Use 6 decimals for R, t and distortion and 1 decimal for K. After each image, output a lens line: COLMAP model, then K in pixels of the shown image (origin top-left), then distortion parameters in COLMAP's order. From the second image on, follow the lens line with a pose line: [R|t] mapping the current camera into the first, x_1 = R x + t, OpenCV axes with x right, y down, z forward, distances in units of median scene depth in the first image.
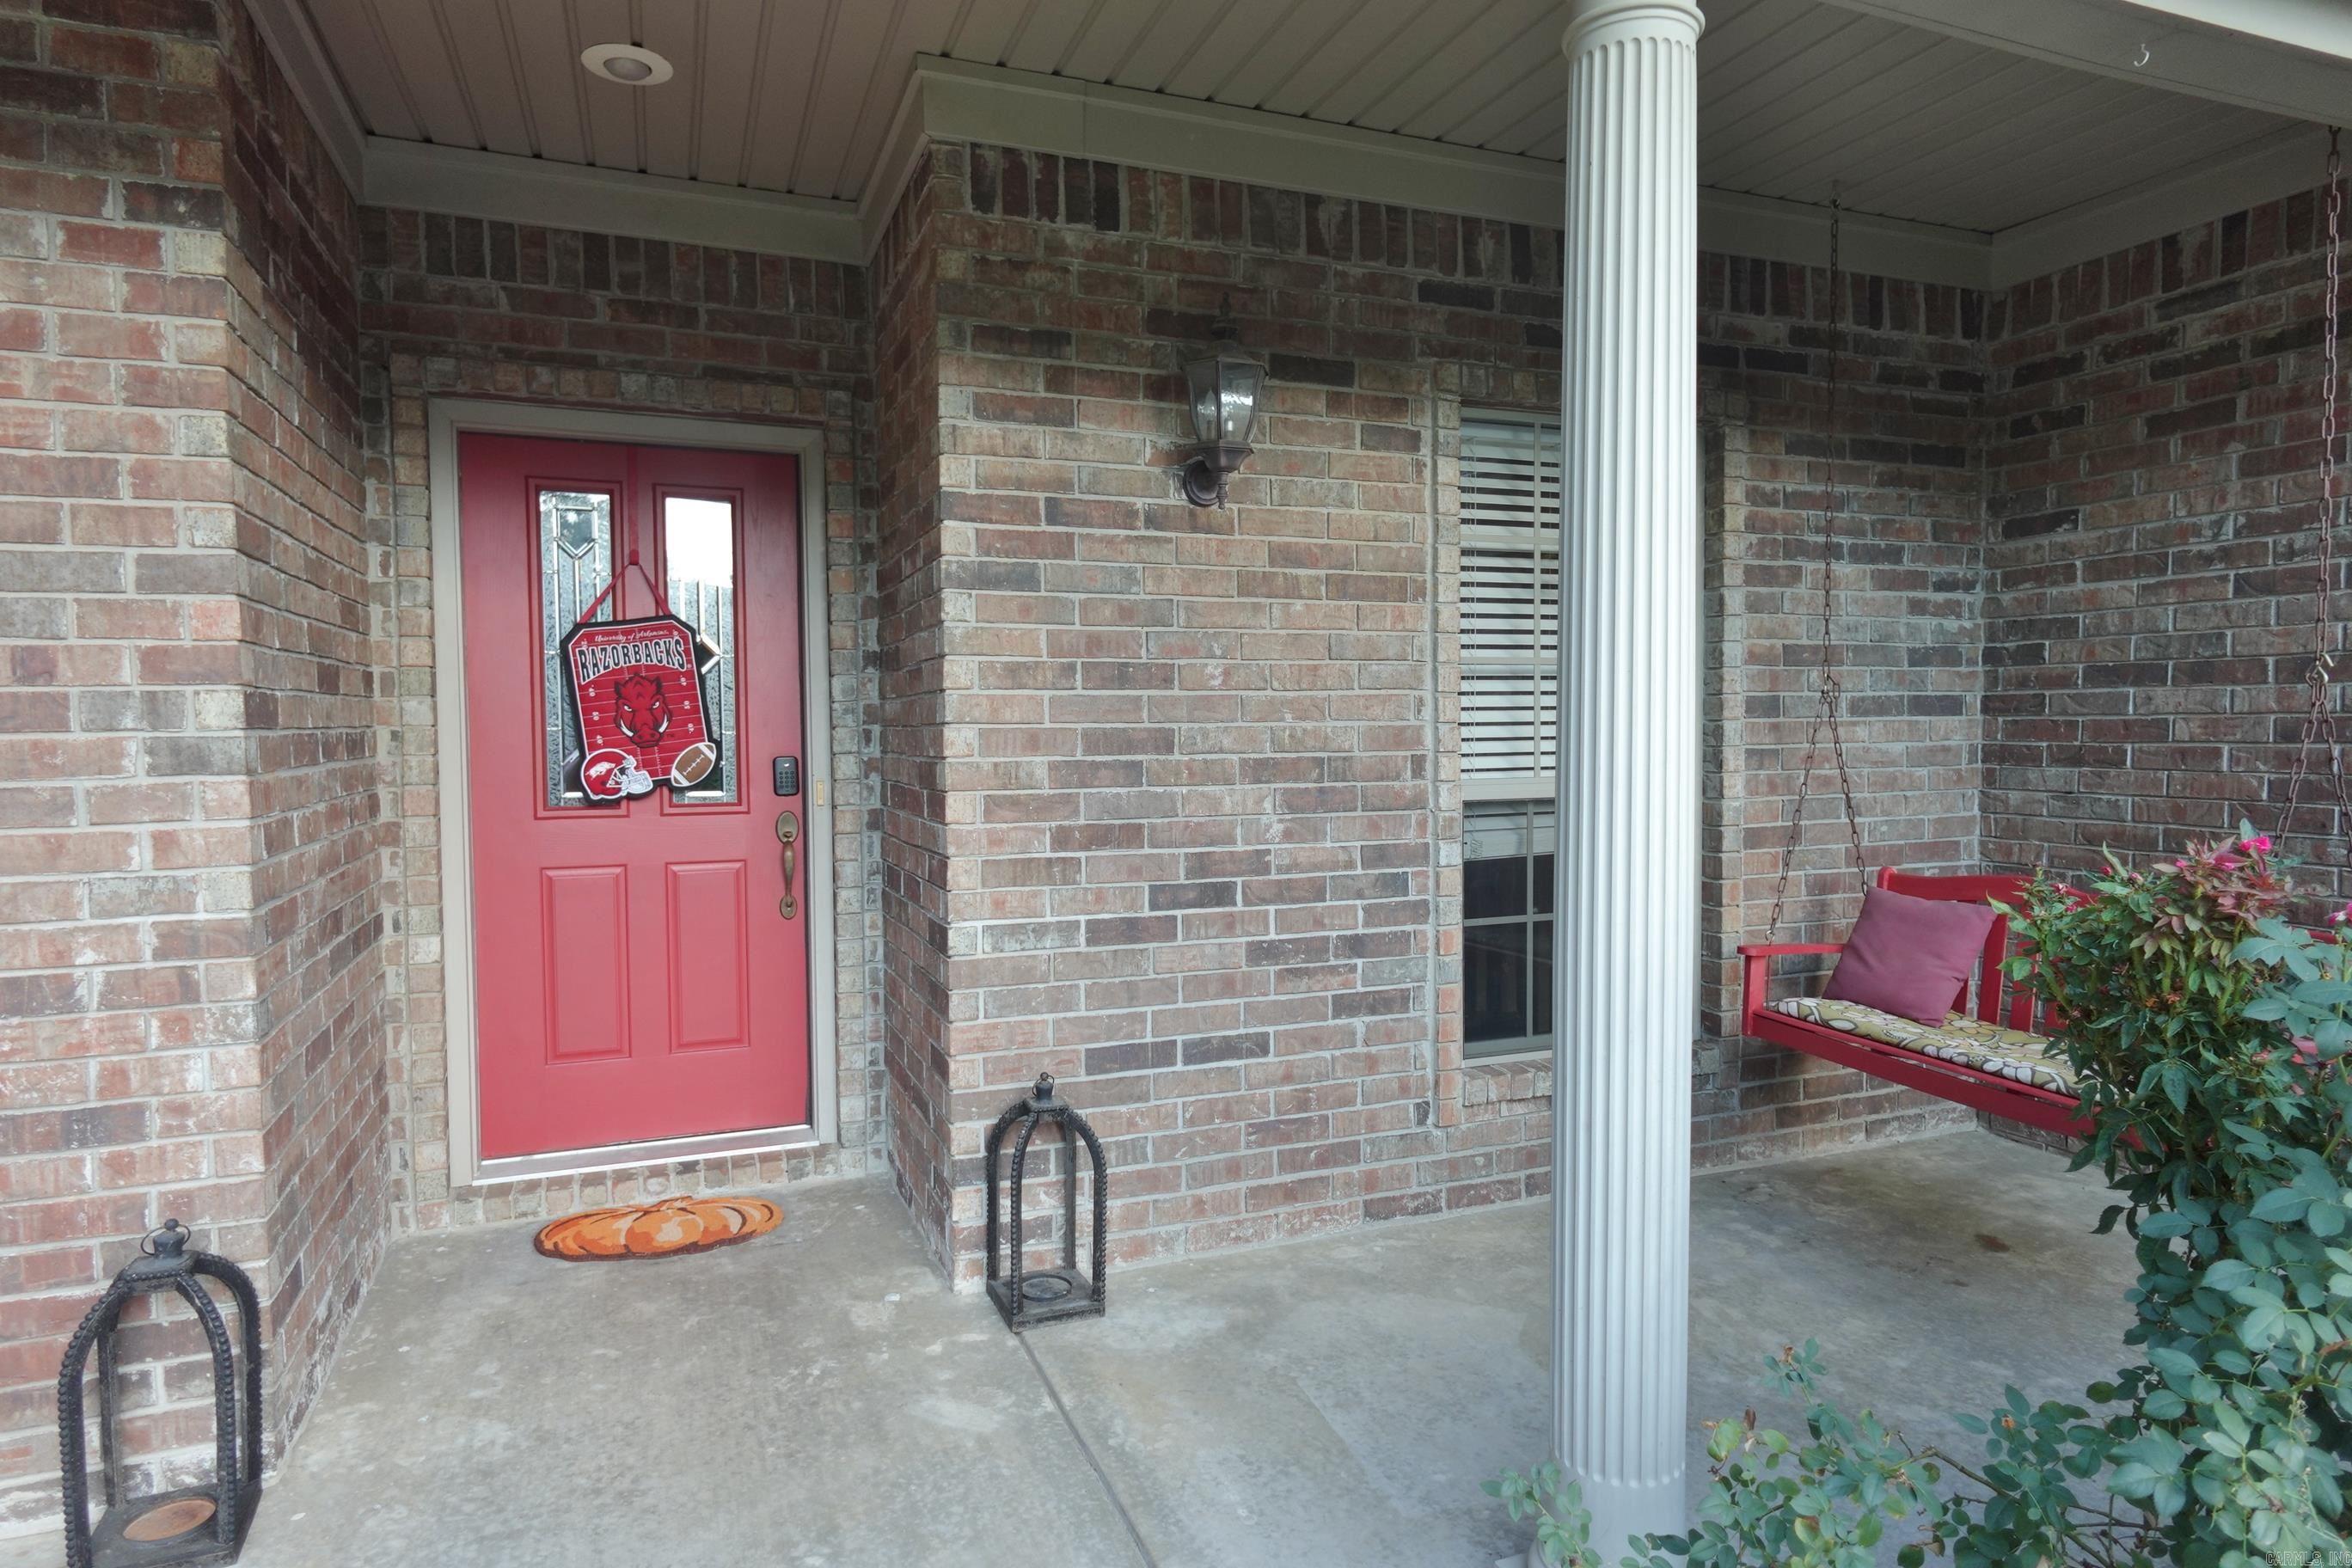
lens RADIAL K [[1338.1, 0, 1176.0], [0, 1338.1, 784.0], [0, 0, 1]] dist [0.004685, -0.000245]
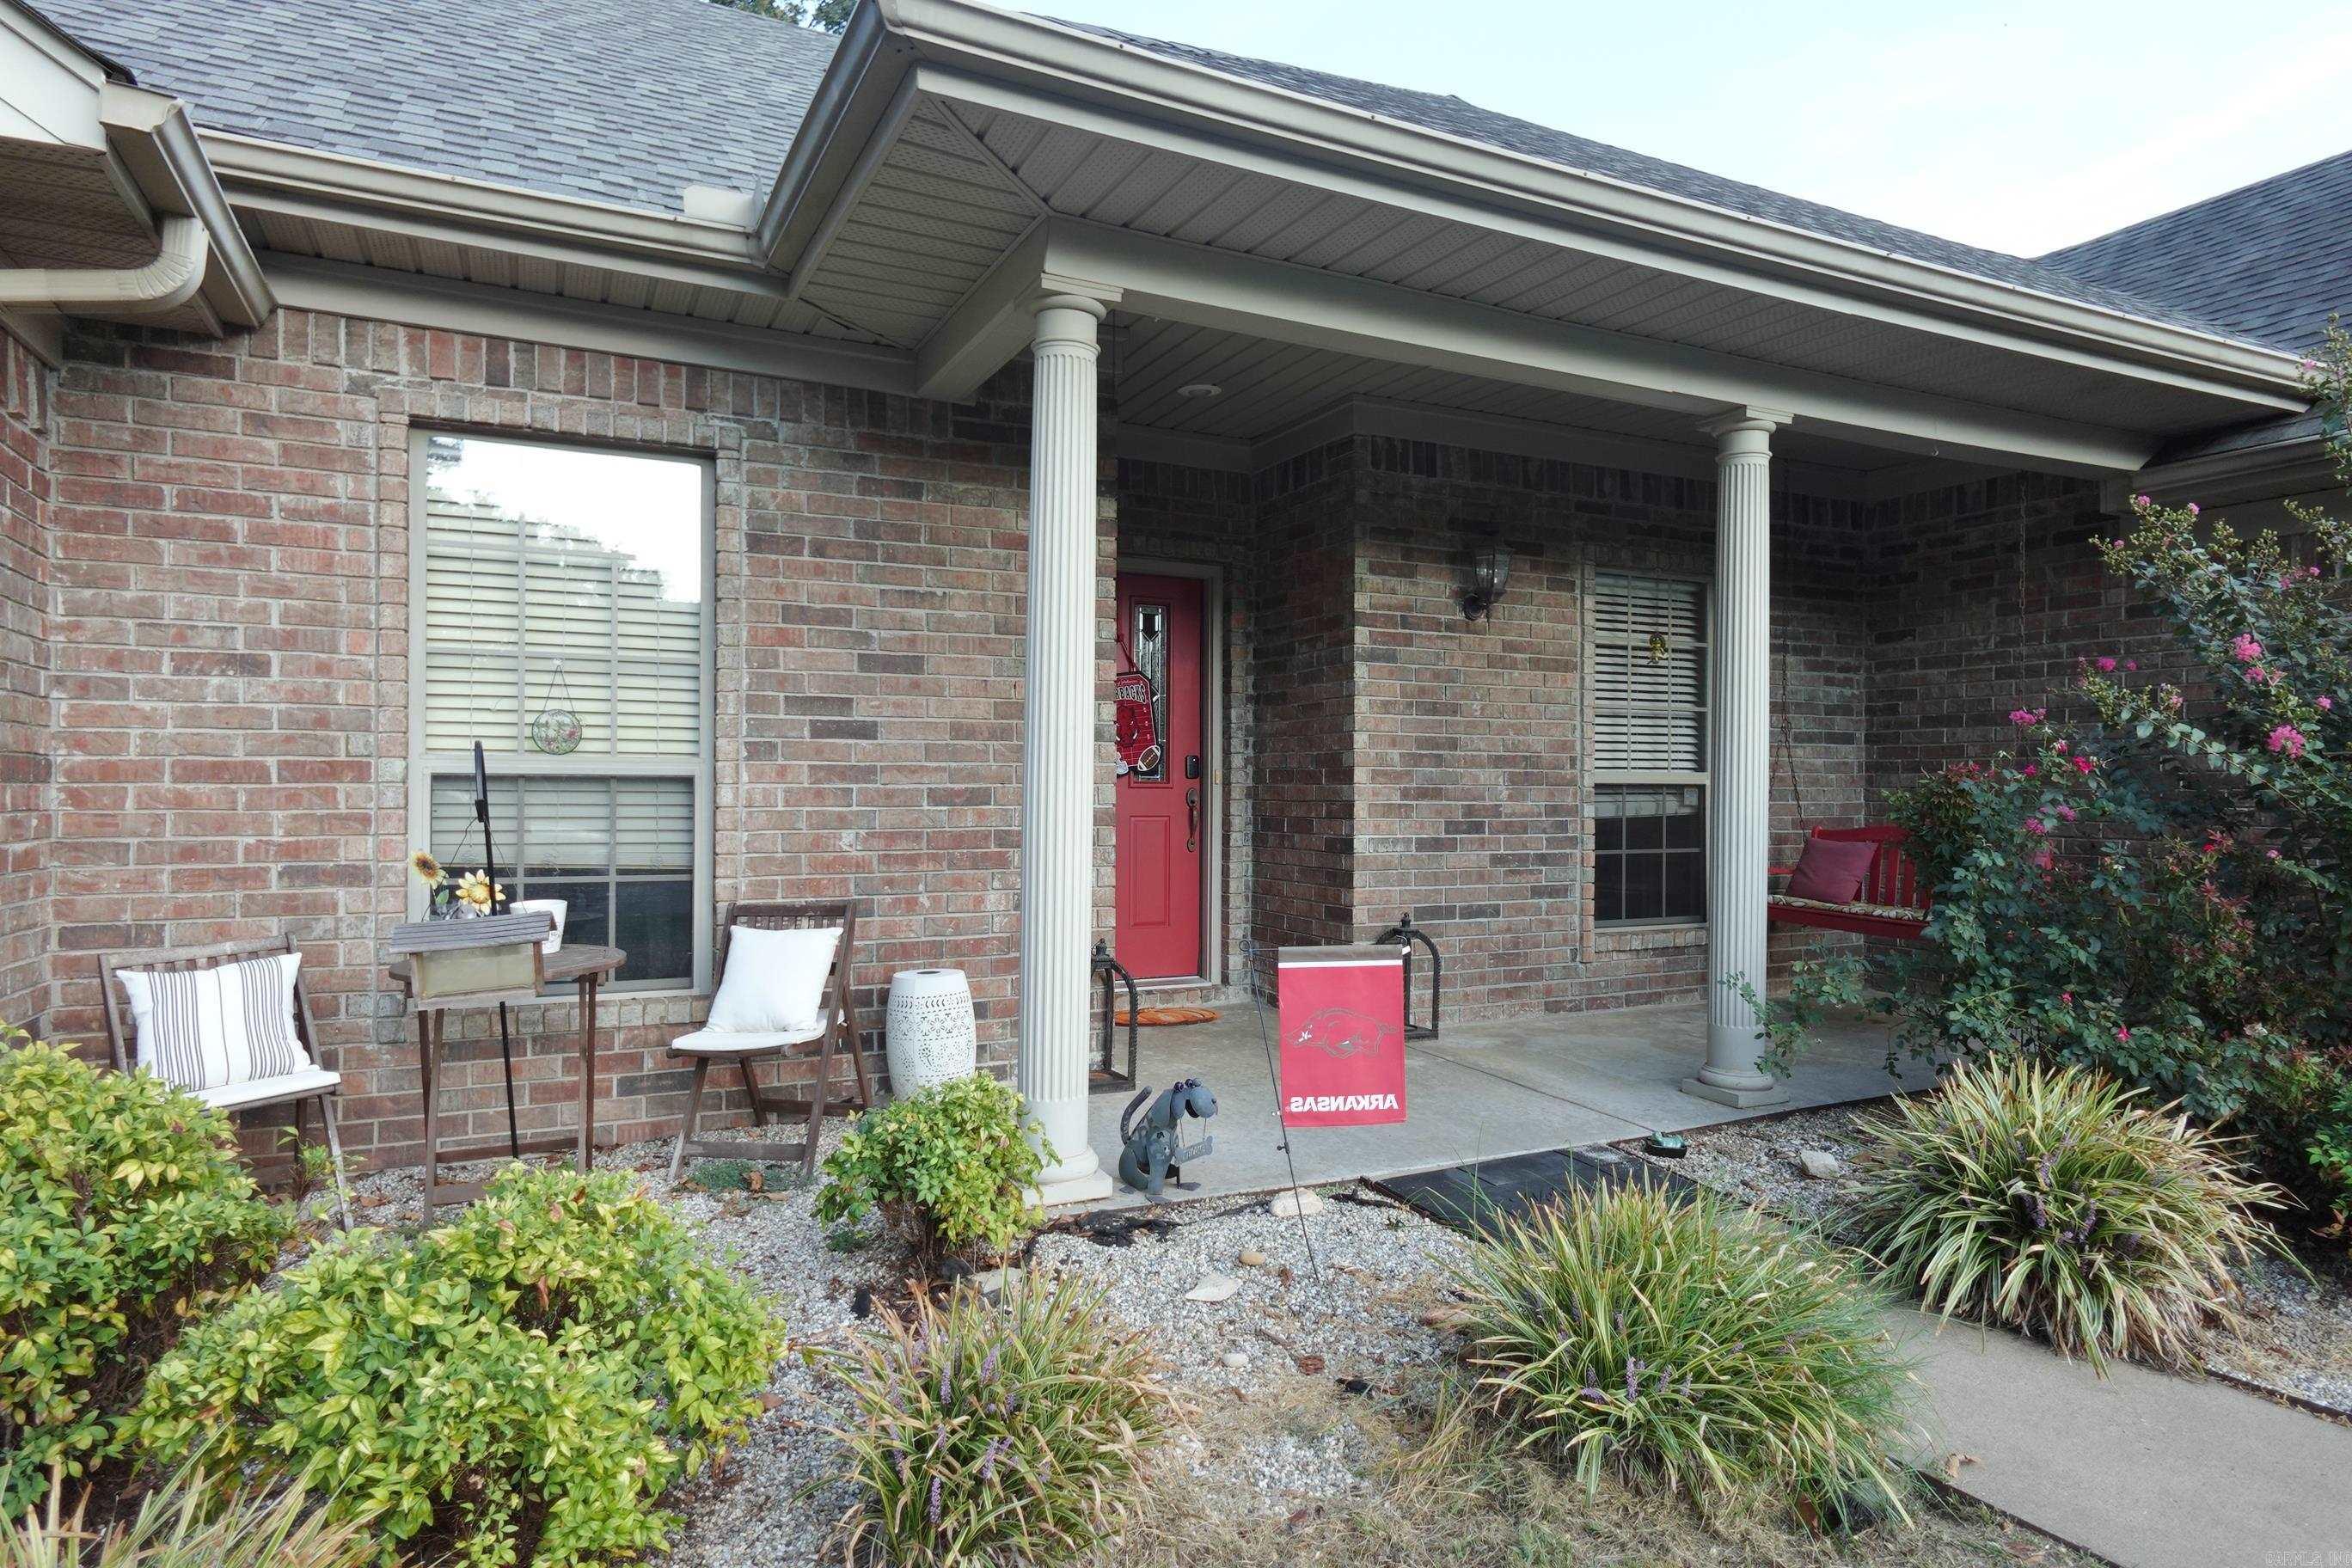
lens RADIAL K [[1341.2, 0, 1176.0], [0, 1341.2, 784.0], [0, 0, 1]] dist [0.000974, 0.000958]
pose [[0.996698, 0.014189, 0.079951, -0.520533], [-0.010549, 0.998896, -0.045768, 0.108868], [-0.080512, 0.044774, 0.995747, -0.800780]]
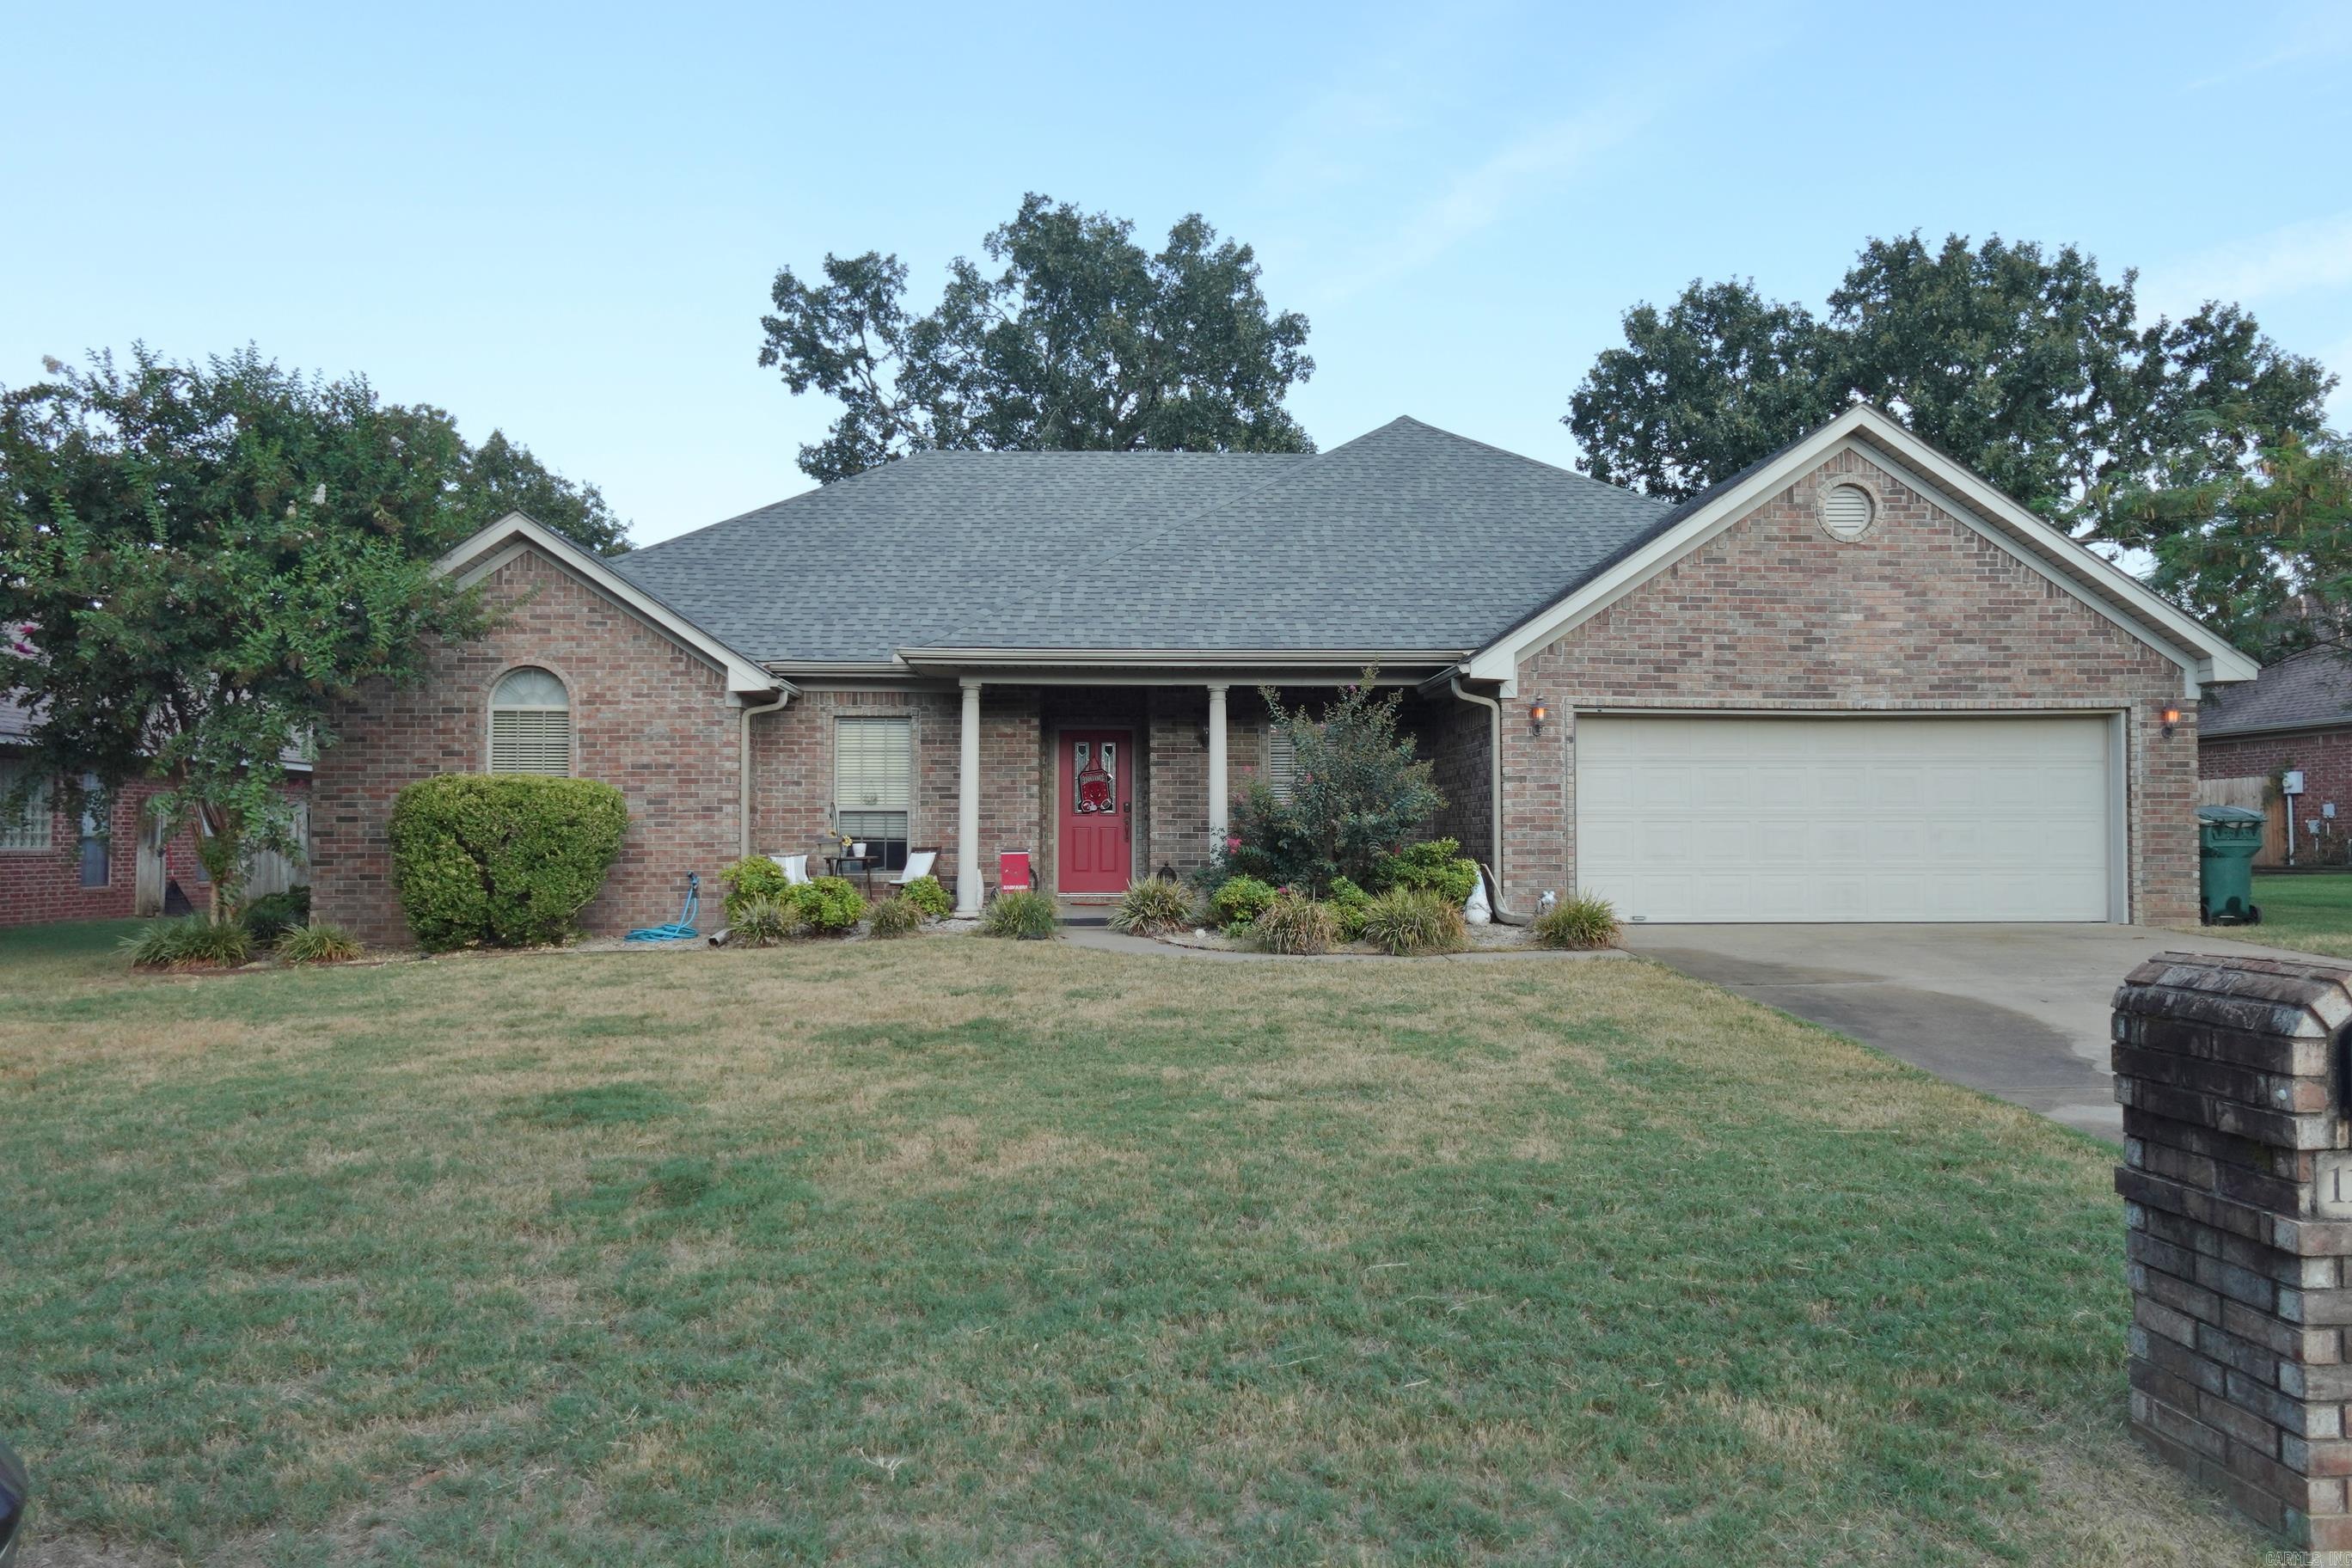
lens RADIAL K [[1576.5, 0, 1176.0], [0, 1576.5, 784.0], [0, 0, 1]] dist [0.008223, 0.005384]
pose [[0.945915, -0.004248, -0.324385, 1.668626], [-0.021584, 0.996875, -0.075993, 0.336620], [0.323694, 0.078885, 0.942868, -4.134636]]
